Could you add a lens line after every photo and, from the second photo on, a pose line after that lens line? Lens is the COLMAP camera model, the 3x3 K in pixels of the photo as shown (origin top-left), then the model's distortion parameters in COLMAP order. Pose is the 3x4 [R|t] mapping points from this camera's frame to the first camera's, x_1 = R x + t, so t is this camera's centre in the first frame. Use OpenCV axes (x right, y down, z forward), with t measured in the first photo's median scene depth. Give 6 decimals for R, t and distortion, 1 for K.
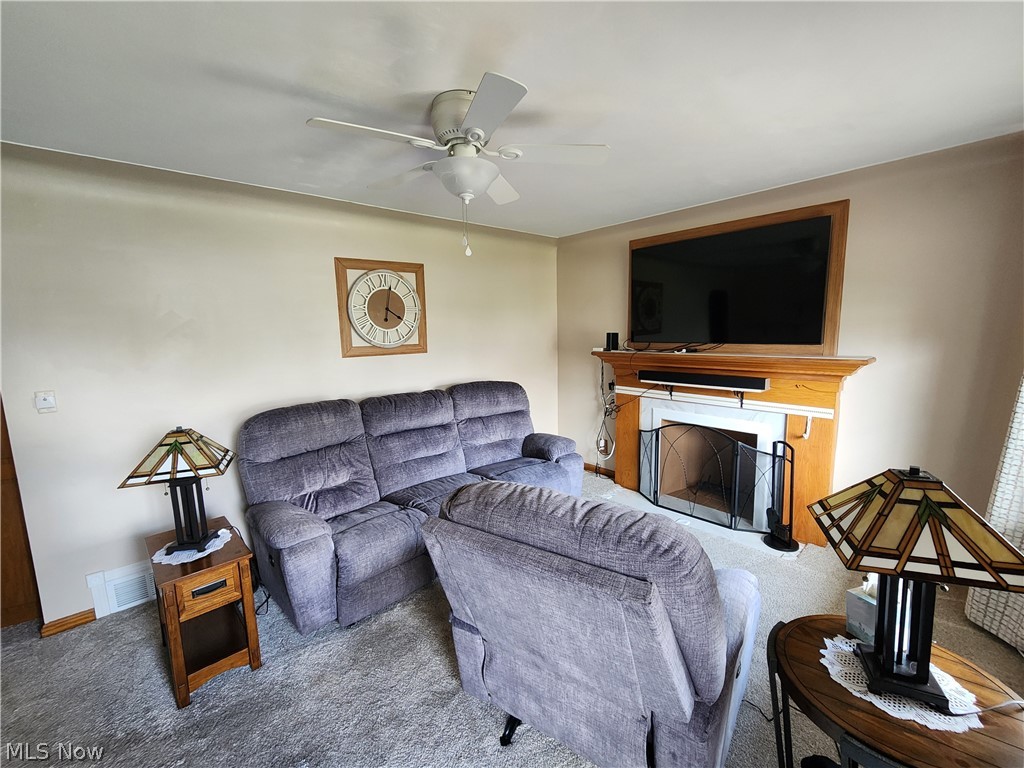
lens RADIAL K [[425.0, 0, 511.8], [0, 425.0, 385.5], [0, 0, 1]] dist [-0.000368, 0.001045]
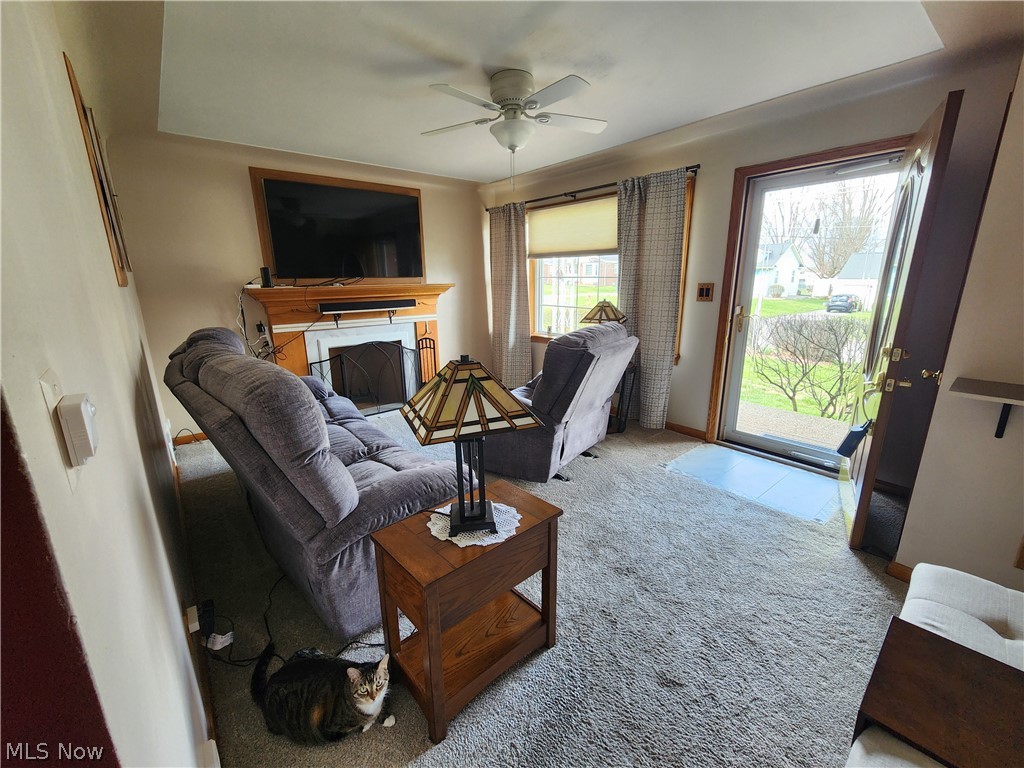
lens RADIAL K [[425.0, 0, 511.8], [0, 425.0, 385.5], [0, 0, 1]] dist [-0.000368, 0.001045]
pose [[0.033903, -0.223170, 0.974190, -0.833081], [0.148335, 0.965078, 0.215921, 0.005211], [-0.988356, 0.137187, 0.065823, 0.511777]]
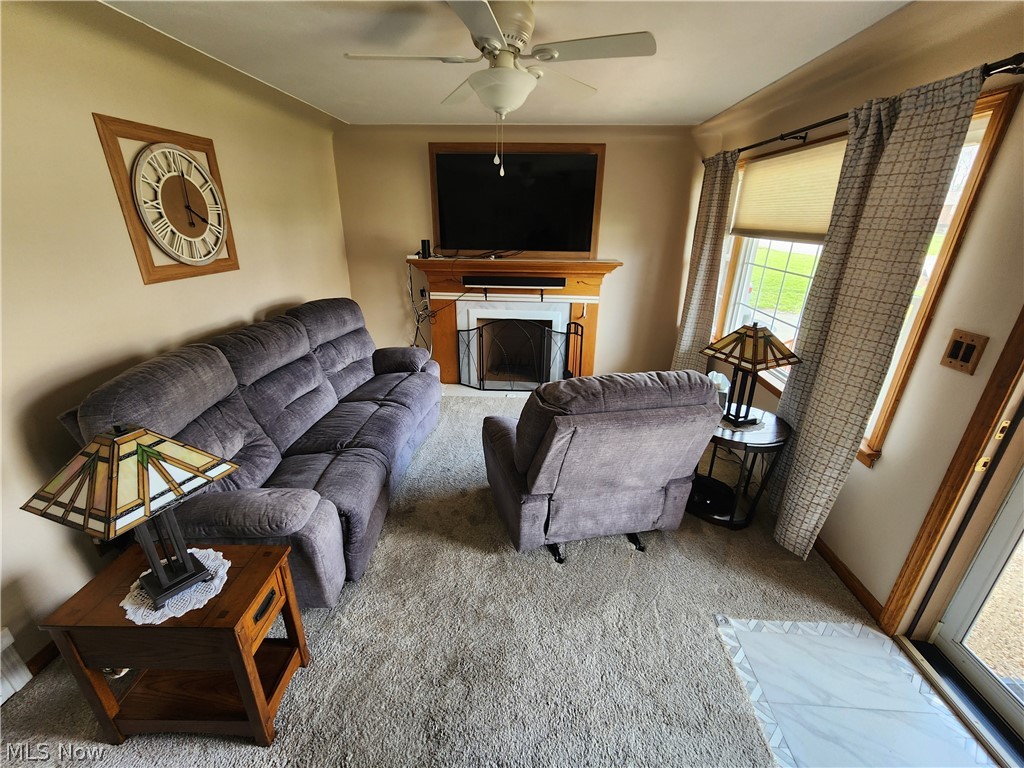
lens RADIAL K [[425.0, 0, 511.8], [0, 425.0, 385.5], [0, 0, 1]] dist [-0.000368, 0.001045]
pose [[0.704138, -0.231622, 0.671223, -0.451224], [0.069264, 0.963198, 0.259714, -0.043746], [-0.706676, -0.136383, 0.694268, 0.108349]]
